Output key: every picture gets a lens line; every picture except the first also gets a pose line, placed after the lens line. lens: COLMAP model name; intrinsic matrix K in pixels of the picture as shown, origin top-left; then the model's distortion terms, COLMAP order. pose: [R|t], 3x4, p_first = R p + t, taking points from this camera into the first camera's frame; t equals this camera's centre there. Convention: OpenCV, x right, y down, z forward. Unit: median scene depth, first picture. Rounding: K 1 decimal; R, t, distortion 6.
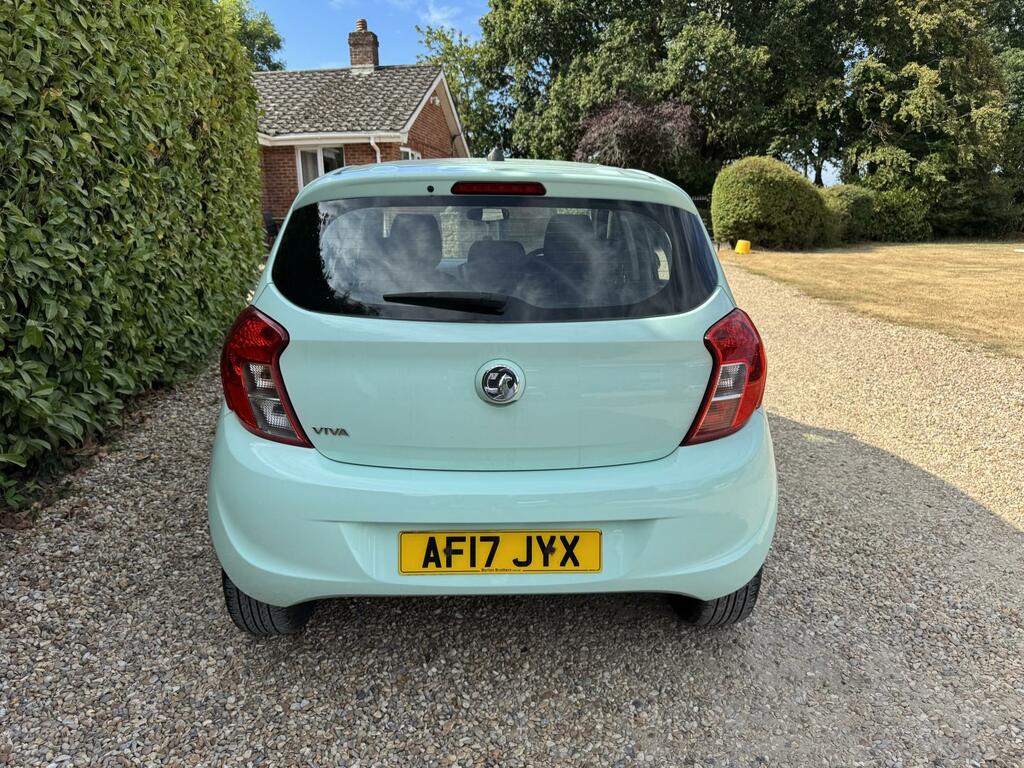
lens RADIAL K [[735.6, 0, 512.0], [0, 735.6, 384.0], [0, 0, 1]] dist [0.028157, -0.036303]
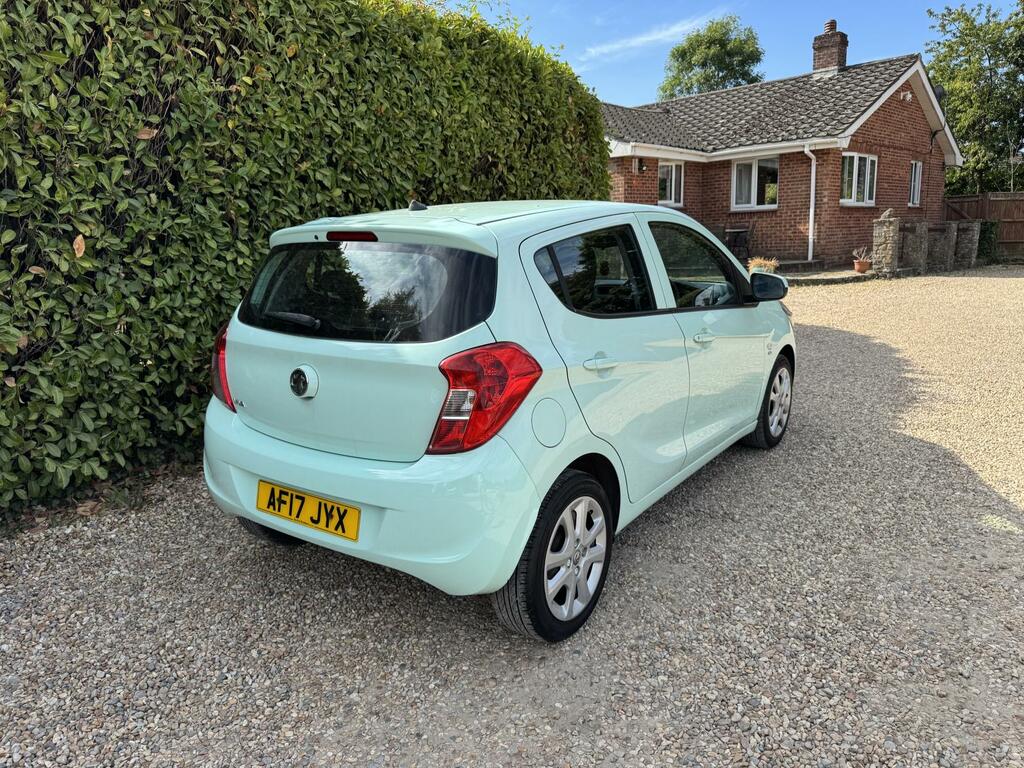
lens RADIAL K [[735.6, 0, 512.0], [0, 735.6, 384.0], [0, 0, 1]] dist [0.028157, -0.036303]
pose [[0.789289, 0.108589, -0.604344, 0.121971], [-0.114793, 0.992981, 0.028498, -0.008978], [0.603196, 0.046881, 0.796214, 0.017315]]
